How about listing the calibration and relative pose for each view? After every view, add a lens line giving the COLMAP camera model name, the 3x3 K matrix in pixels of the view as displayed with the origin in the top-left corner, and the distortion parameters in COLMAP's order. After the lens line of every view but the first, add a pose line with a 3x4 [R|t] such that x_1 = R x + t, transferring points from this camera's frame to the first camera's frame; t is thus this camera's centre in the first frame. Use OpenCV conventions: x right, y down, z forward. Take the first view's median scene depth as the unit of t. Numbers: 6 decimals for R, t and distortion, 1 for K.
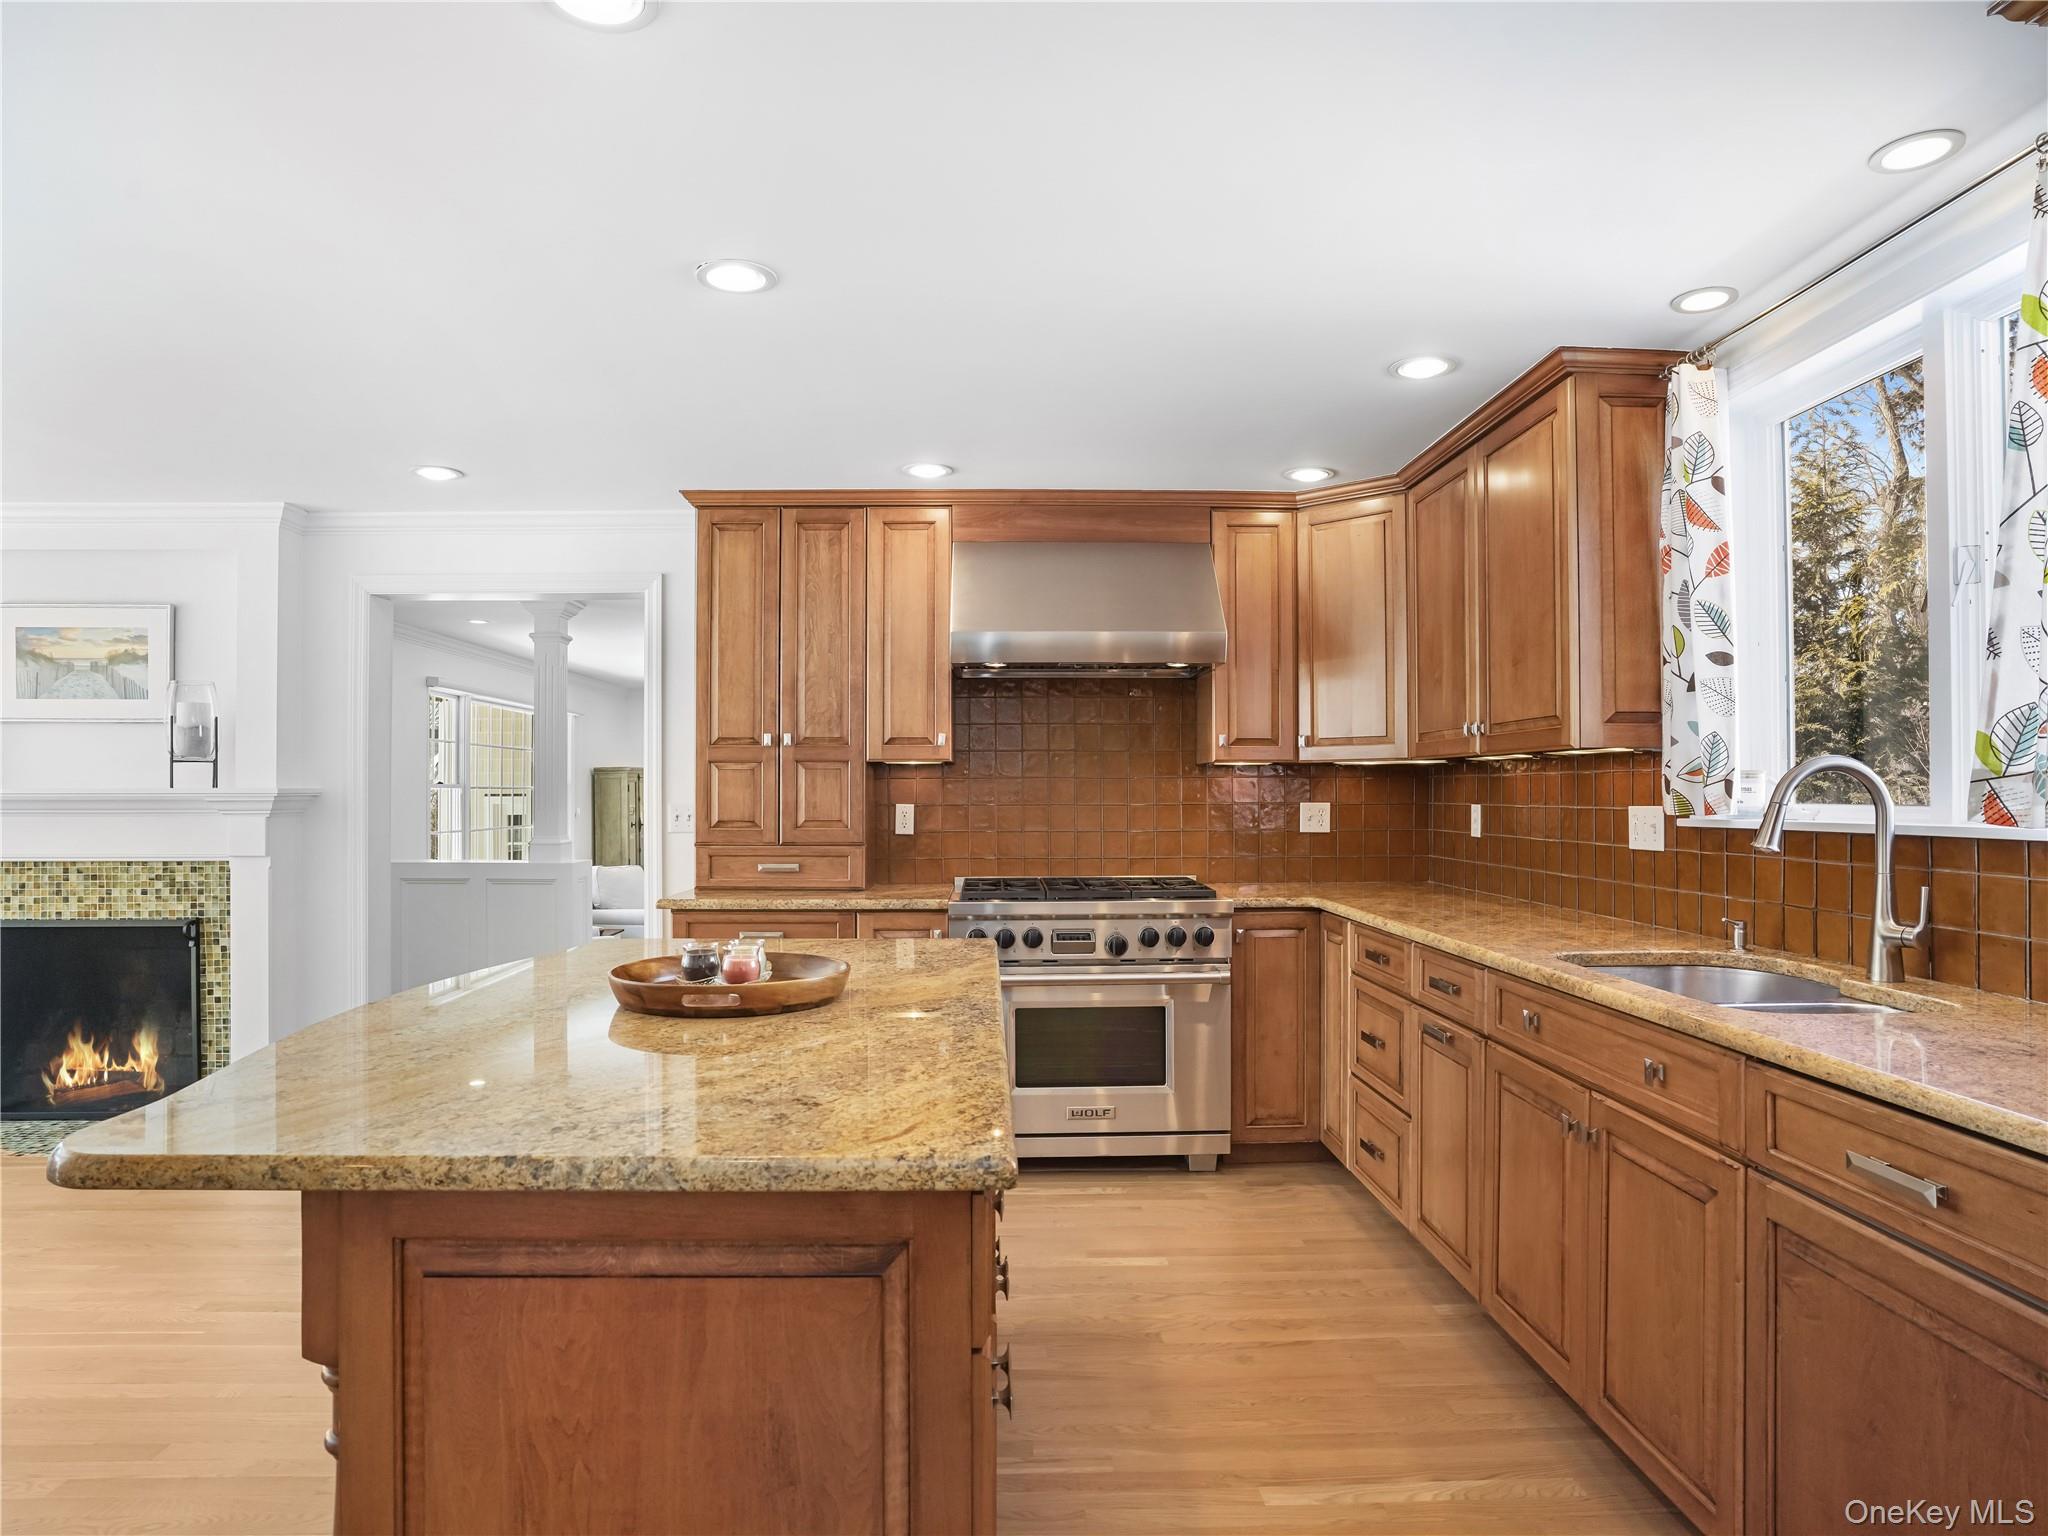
lens RADIAL K [[1196.1, 0, 1019.8], [0, 1196.1, 785.6], [0, 0, 1]] dist [-0.075702, 0.045726]
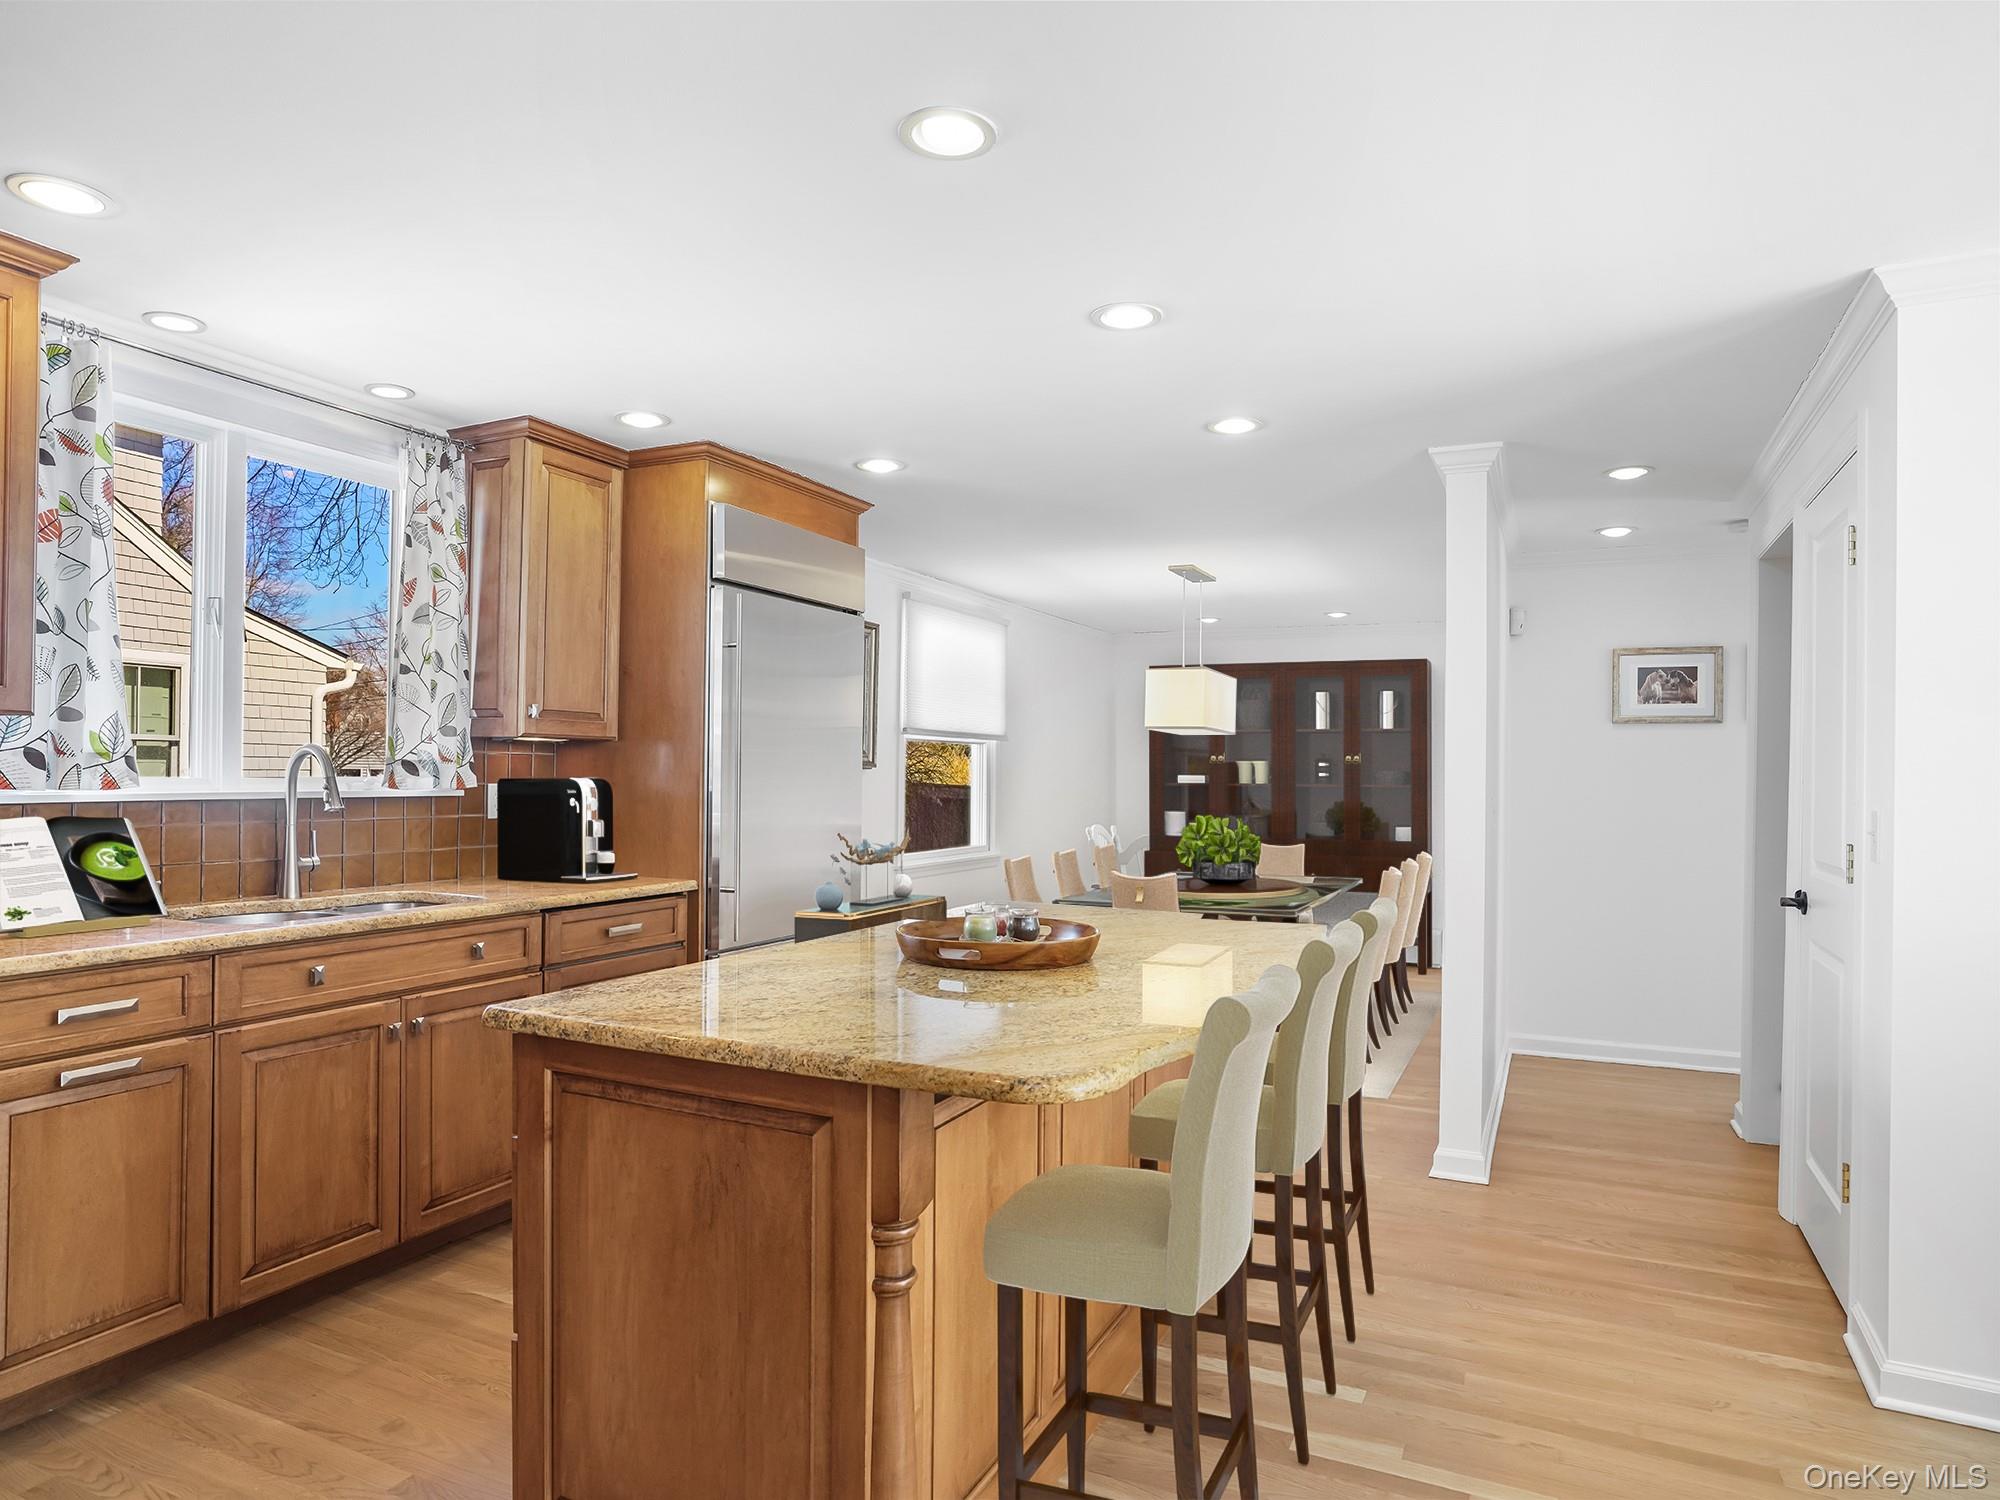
lens RADIAL K [[1217.6, 0, 1000.0], [0, 1217.6, 750.0], [0, 0, 1]] dist [-0.078350, 0.056242]
pose [[-0.893835, 0.005271, 0.448365, -0.368526], [-0.008277, 0.999567, -0.028251, 0.008413], [-0.448320, -0.028963, -0.893404, 0.983579]]
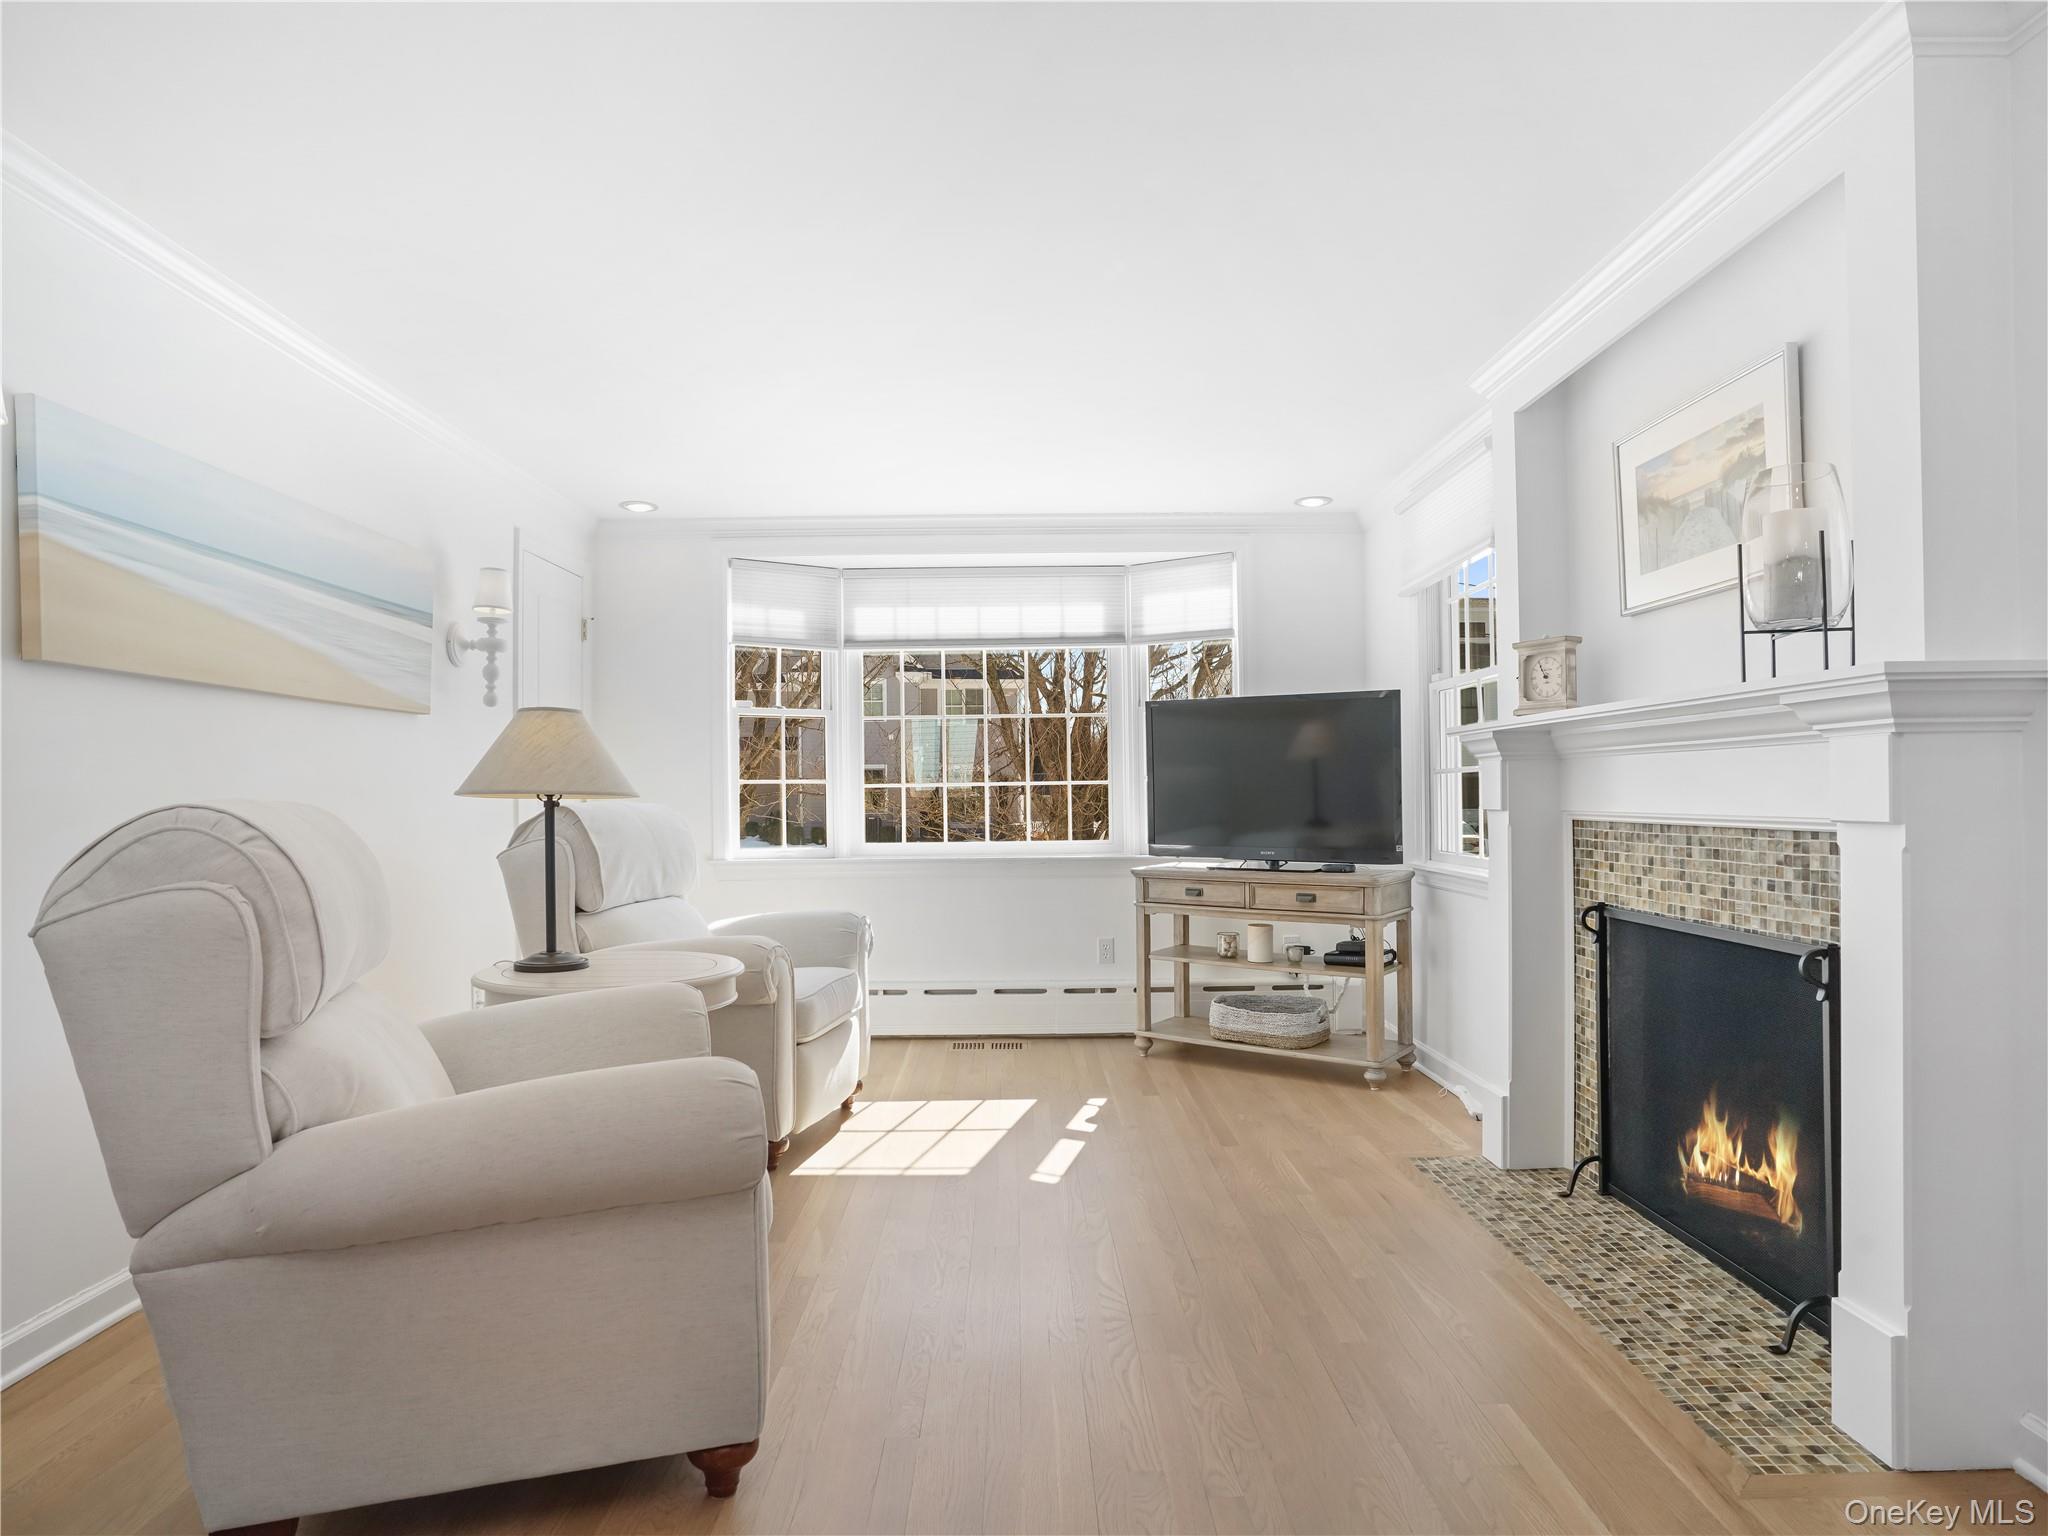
lens RADIAL K [[1160.0, 0, 1015.9], [0, 1160.0, 780.1], [0, 0, 1]] dist [-0.048014, 0.002105]
pose [[-0.020706, -0.010256, -0.999733, -0.224790], [0.015244, 0.999828, -0.010572, 0.044704], [0.999669, -0.015459, -0.020546, 0.695161]]
